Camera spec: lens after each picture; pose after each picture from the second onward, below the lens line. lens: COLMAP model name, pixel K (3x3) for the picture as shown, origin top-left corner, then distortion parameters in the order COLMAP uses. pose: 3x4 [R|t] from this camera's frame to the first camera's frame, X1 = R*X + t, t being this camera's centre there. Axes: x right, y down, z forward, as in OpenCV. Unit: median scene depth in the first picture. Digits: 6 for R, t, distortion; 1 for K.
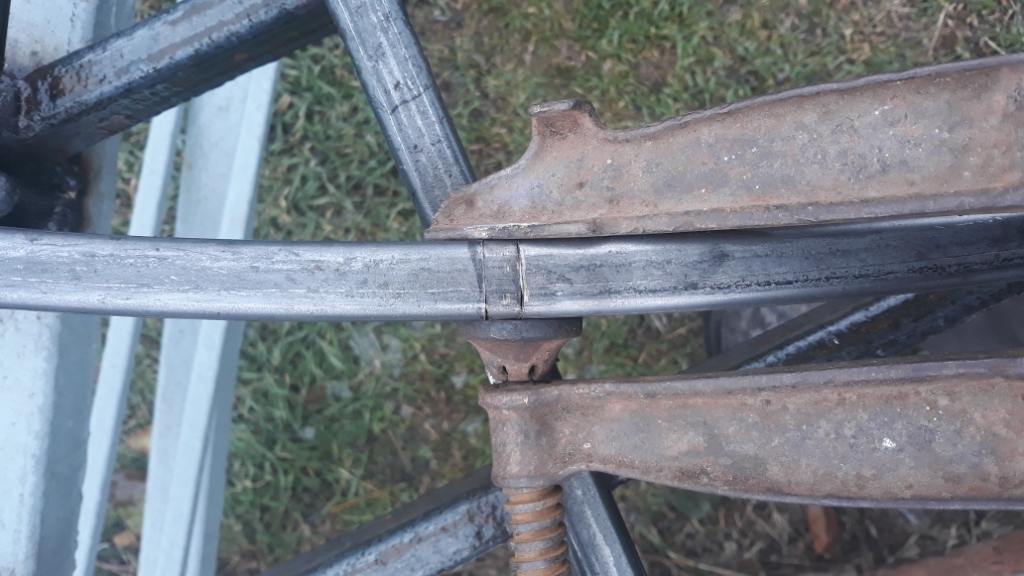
lens RADIAL K [[895.6, 0, 512.0], [0, 895.6, 288.0], [0, 0, 1]] dist [0.072430, -0.261169]
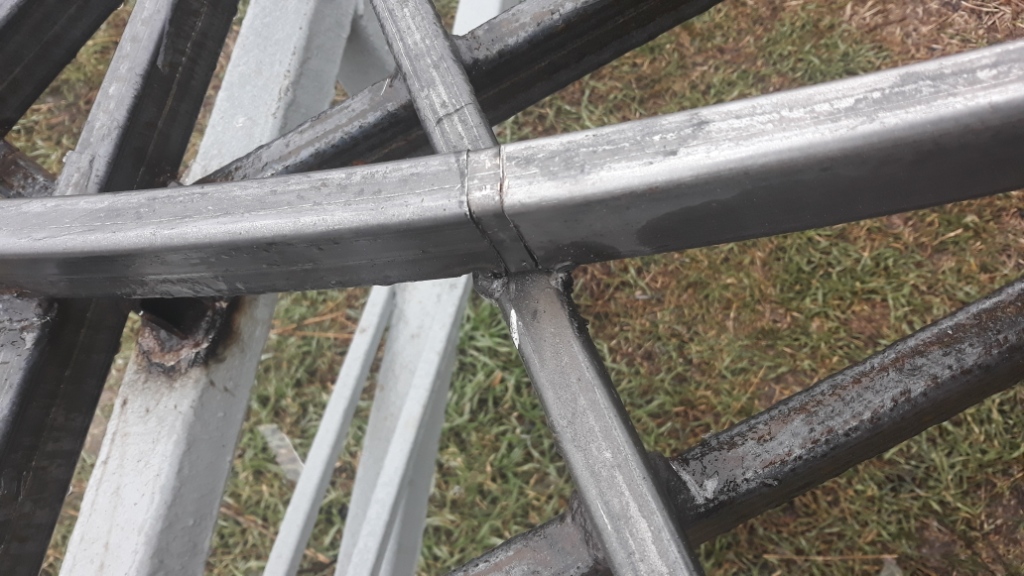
lens RADIAL K [[895.6, 0, 512.0], [0, 895.6, 288.0], [0, 0, 1]] dist [0.072430, -0.261169]
pose [[0.945907, -0.110052, -0.305202, 0.098659], [-0.043427, 0.889298, -0.455262, 0.177167], [0.321518, 0.443890, 0.836414, 0.064267]]
